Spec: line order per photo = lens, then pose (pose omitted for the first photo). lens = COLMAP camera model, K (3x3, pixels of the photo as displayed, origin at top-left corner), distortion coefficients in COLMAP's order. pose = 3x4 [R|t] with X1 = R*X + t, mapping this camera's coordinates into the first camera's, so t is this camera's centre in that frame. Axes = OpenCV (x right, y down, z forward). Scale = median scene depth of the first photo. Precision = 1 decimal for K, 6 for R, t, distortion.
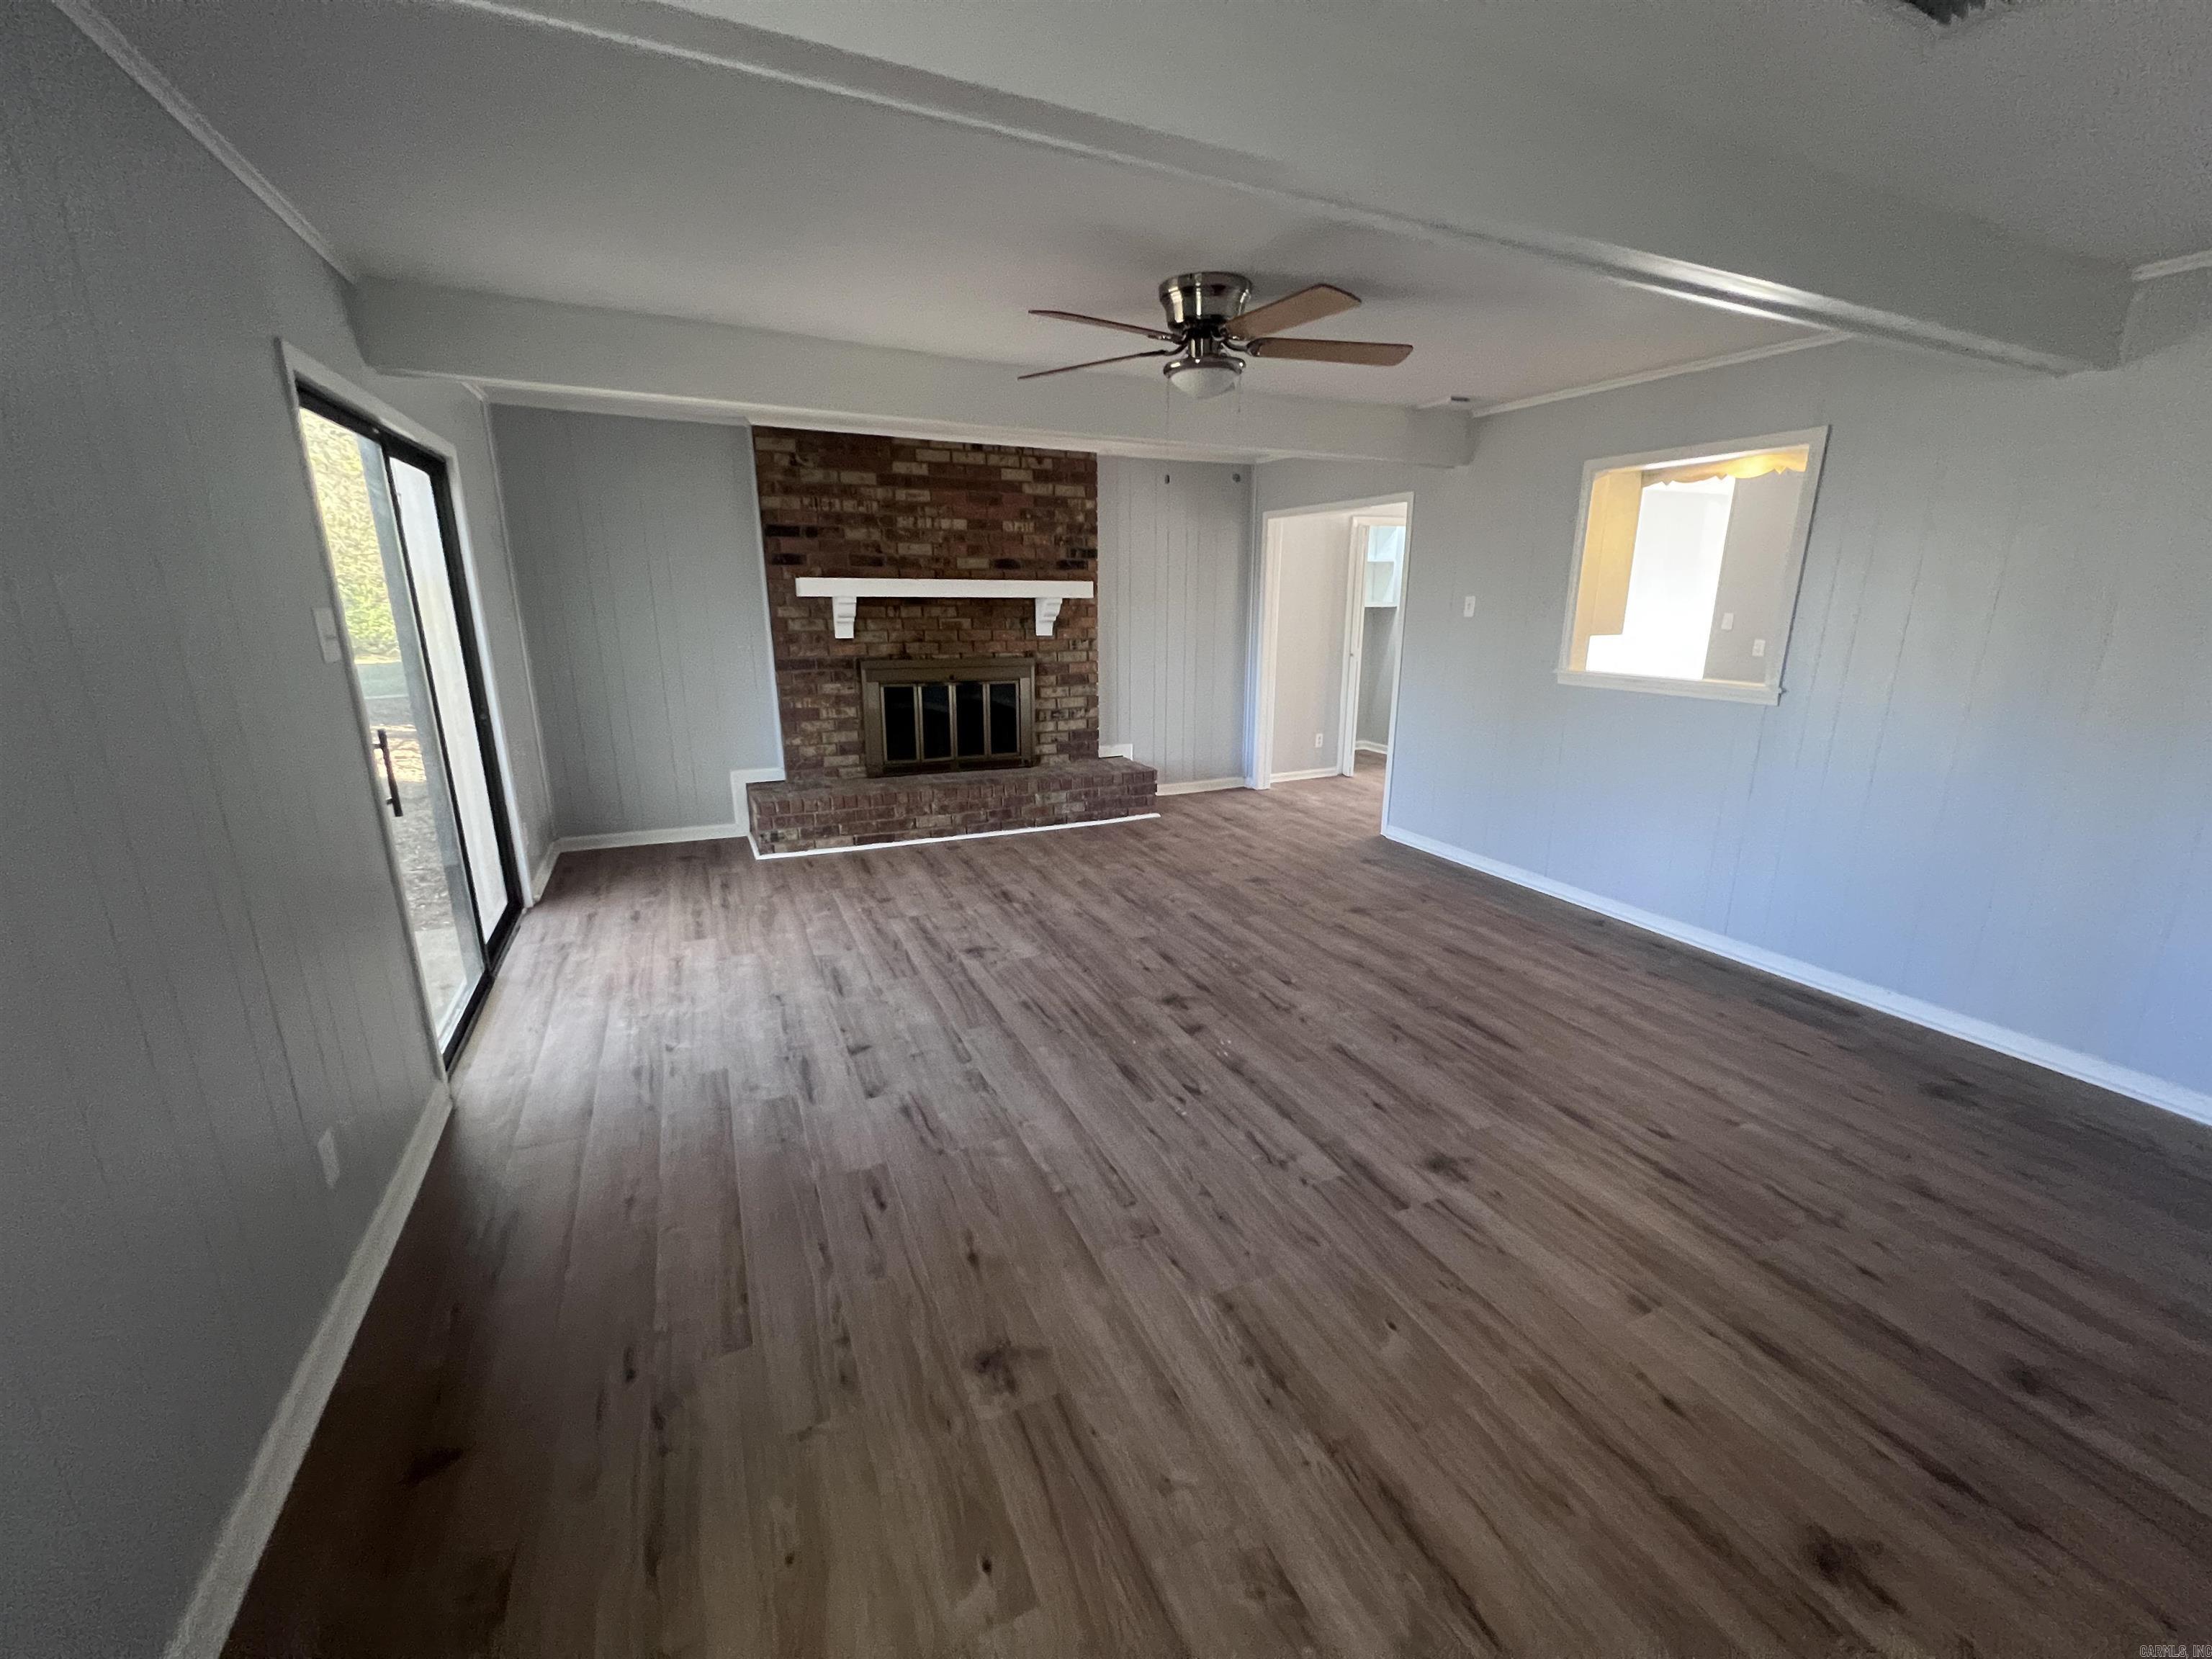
lens RADIAL K [[889.6, 0, 1109.1], [0, 889.6, 825.2], [0, 0, 1]] dist [0.000793, 0.000249]
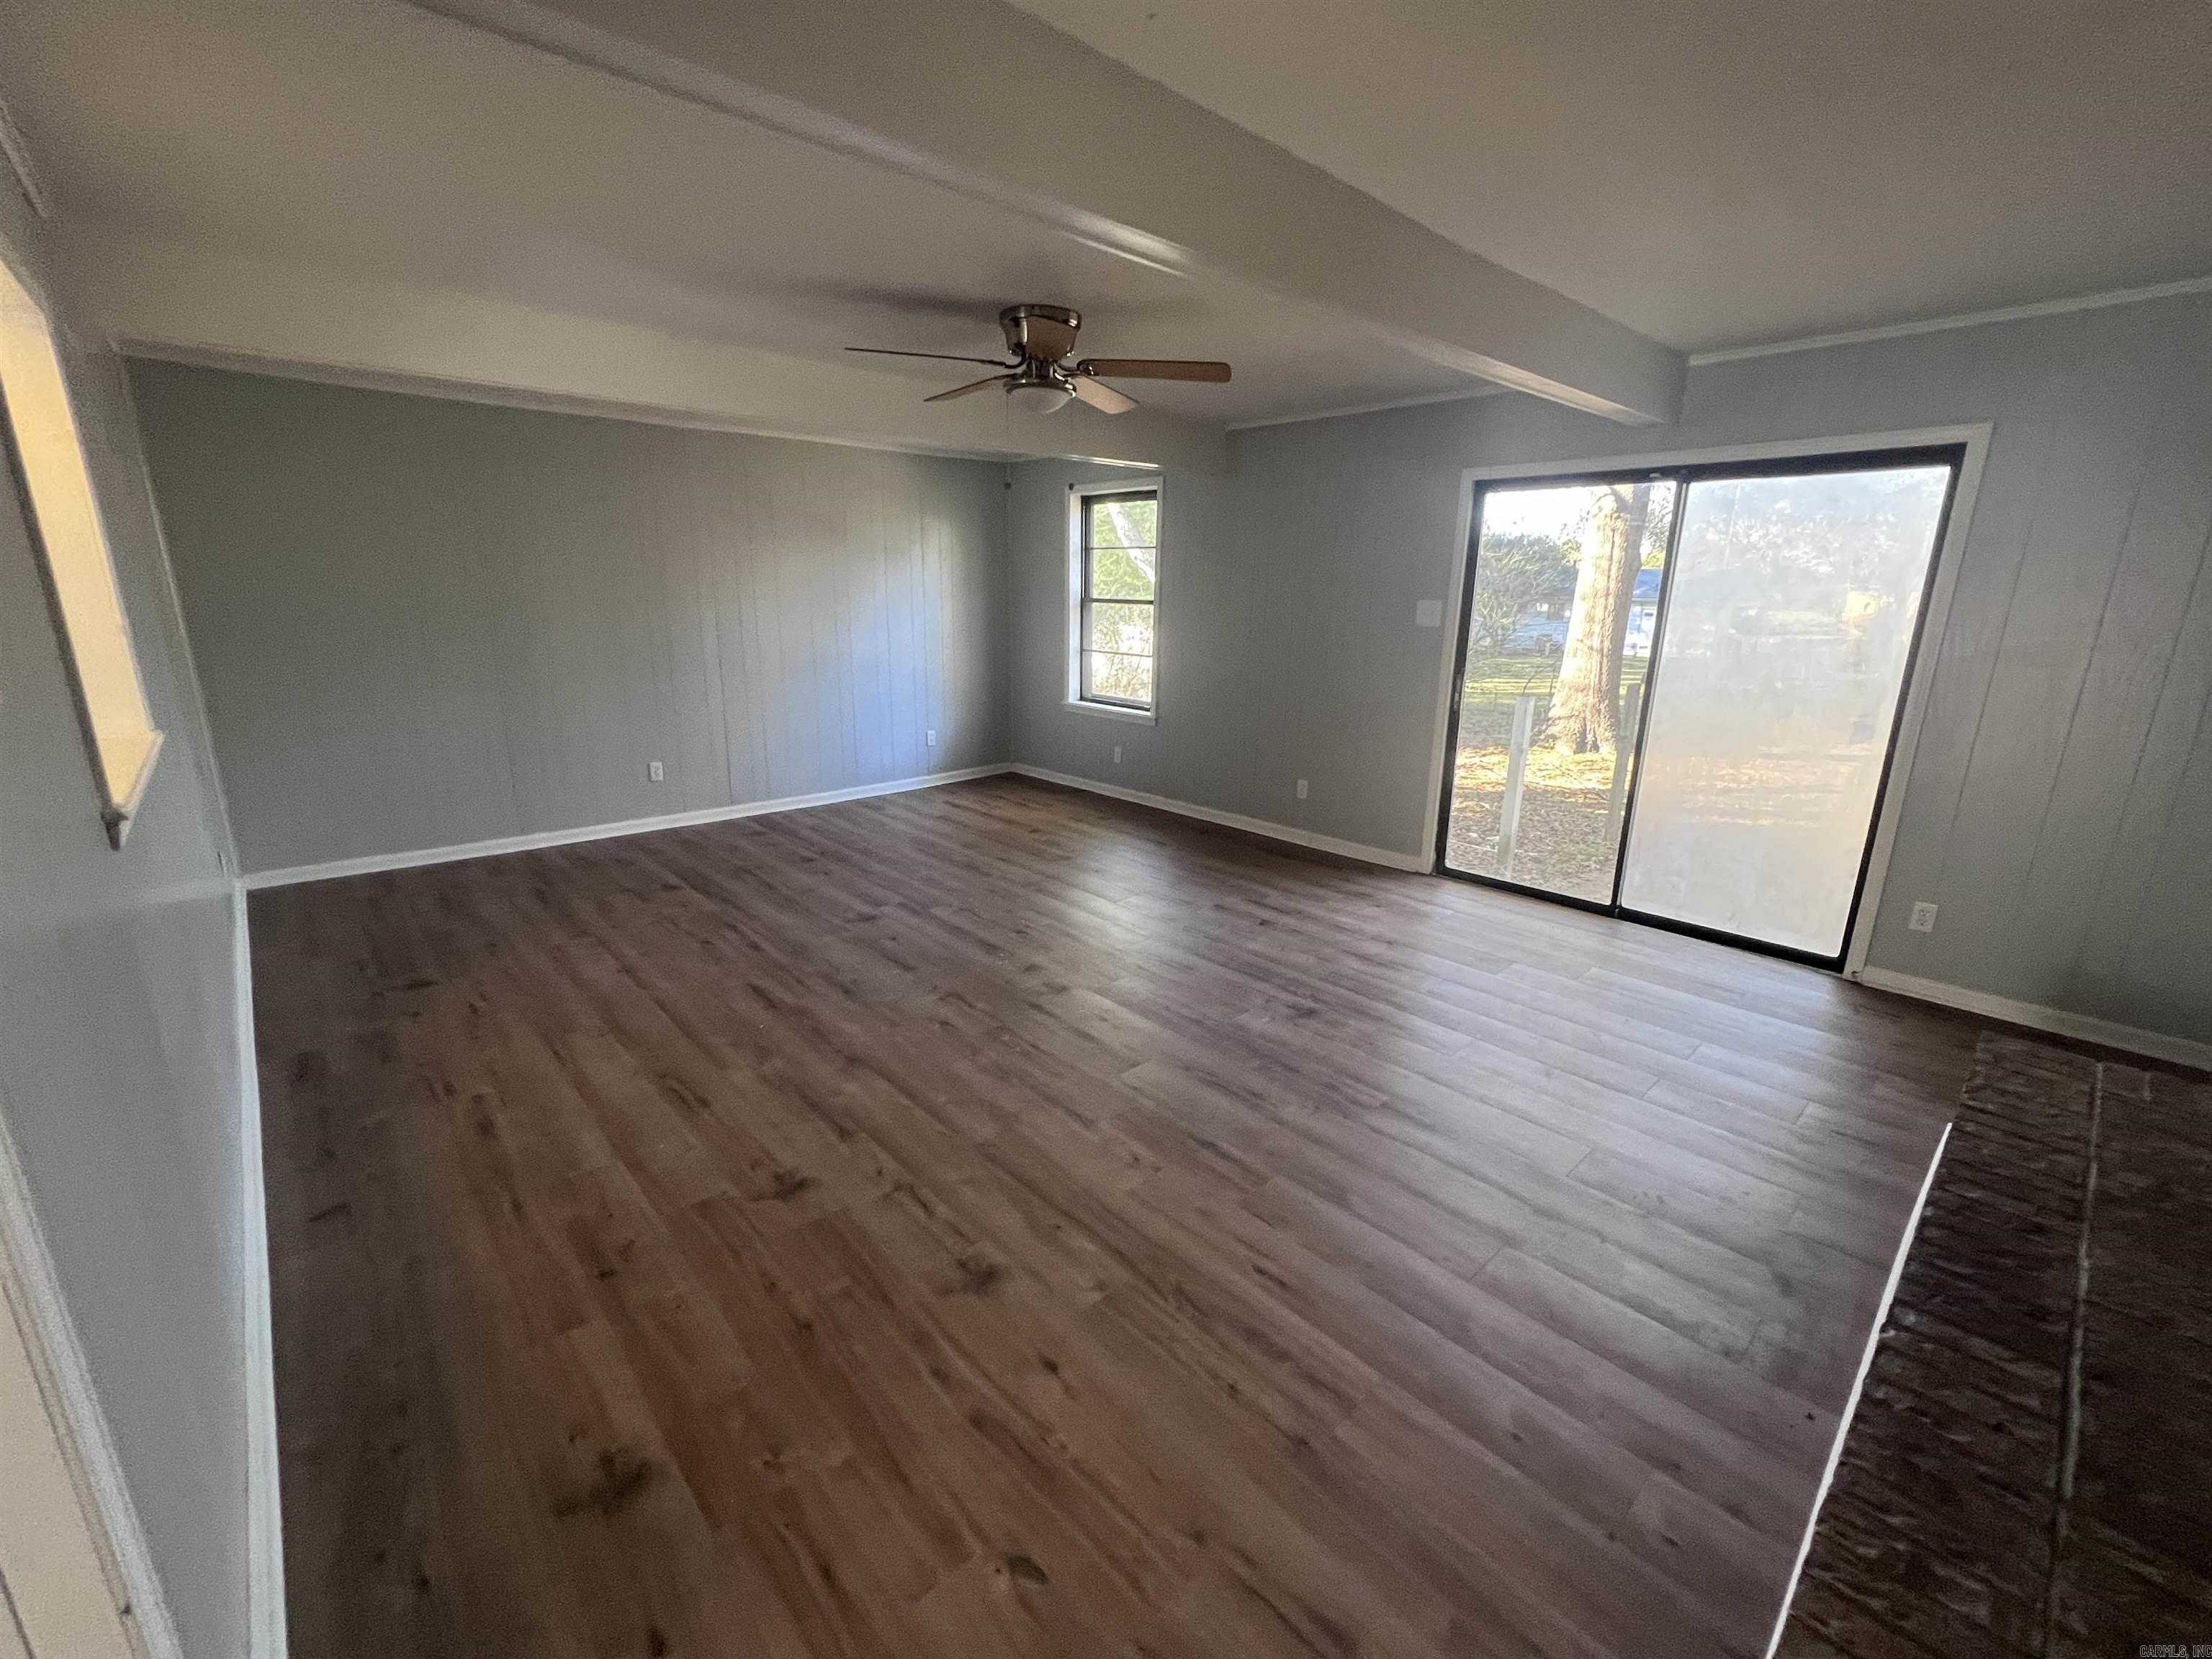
lens RADIAL K [[915.6, 0, 1105.5], [0, 915.6, 826.3], [0, 0, 1]] dist [0.003759, 0.000349]
pose [[-0.954020, 0.061997, -0.293261, 0.312560], [-0.093089, 0.868717, 0.486483, -0.471967], [0.284921, 0.491414, -0.823002, 1.756888]]
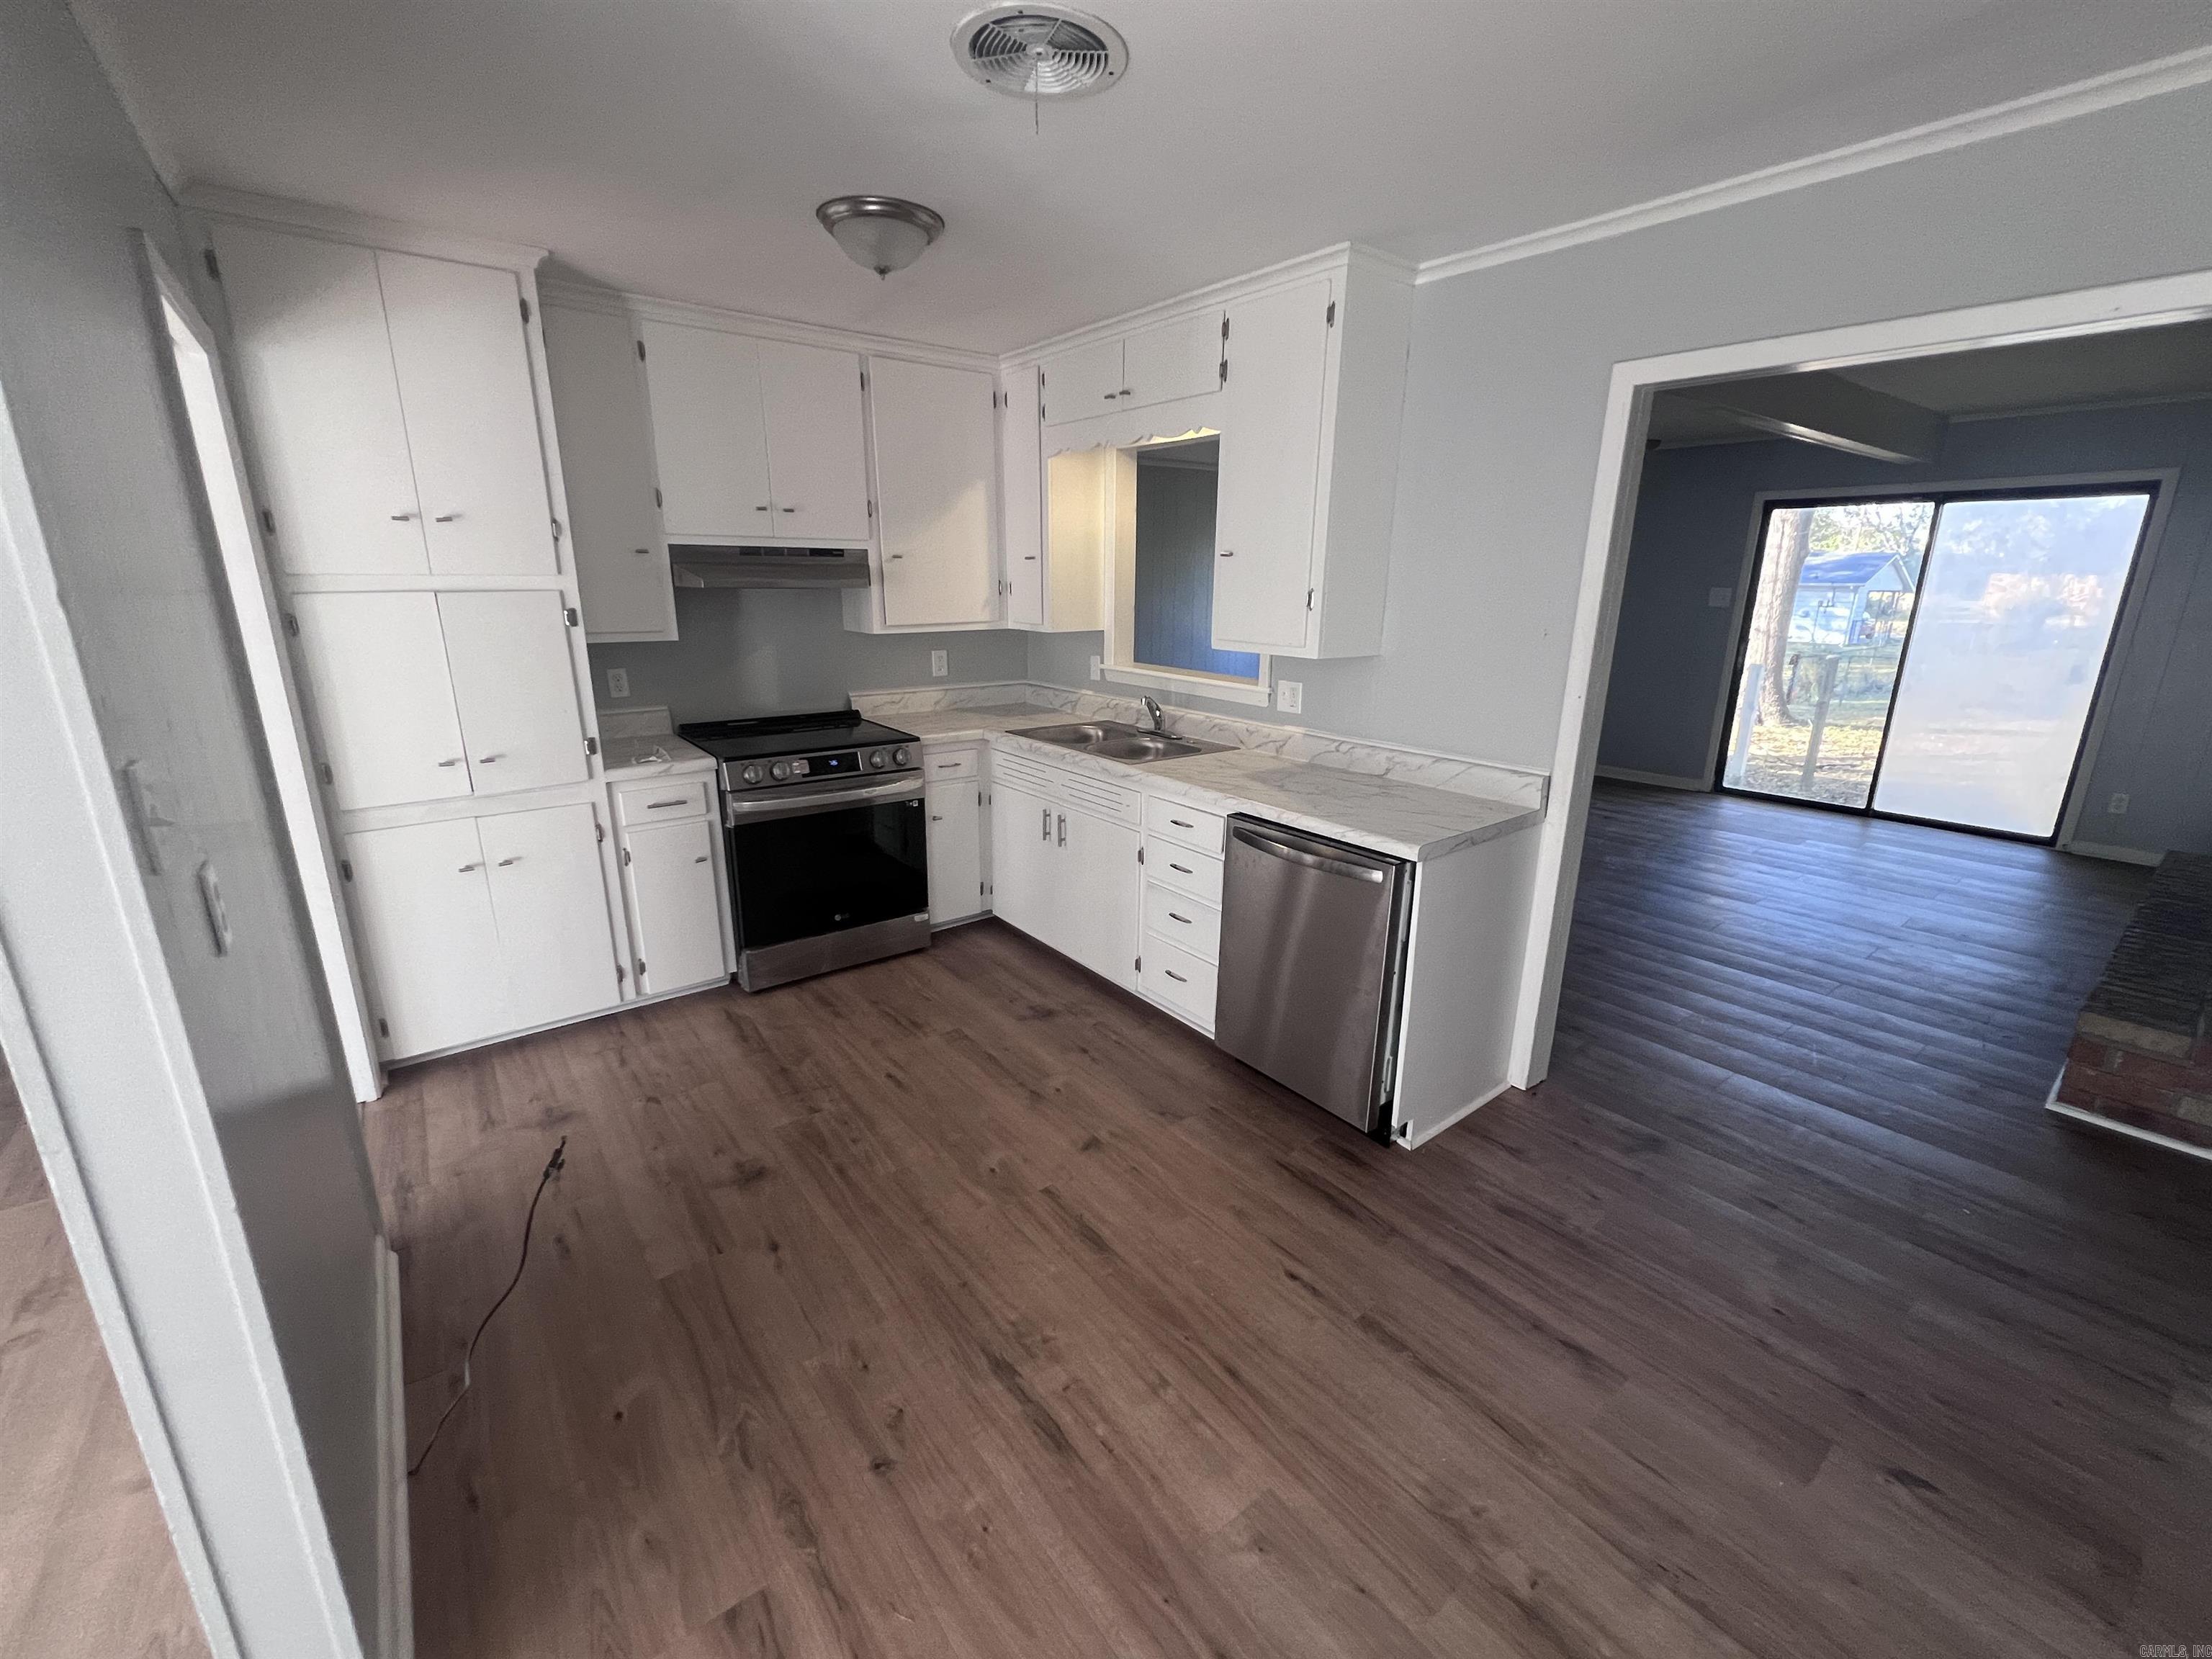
lens RADIAL K [[915.6, 0, 1103.4], [0, 915.6, 825.9], [0, 0, 1]] dist [0.003759, 0.000349]
pose [[-0.975261, 0.051877, -0.214881, 1.072289], [-0.064924, 0.861983, 0.502763, -0.583170], [0.211306, 0.504277, -0.837290, 2.139573]]
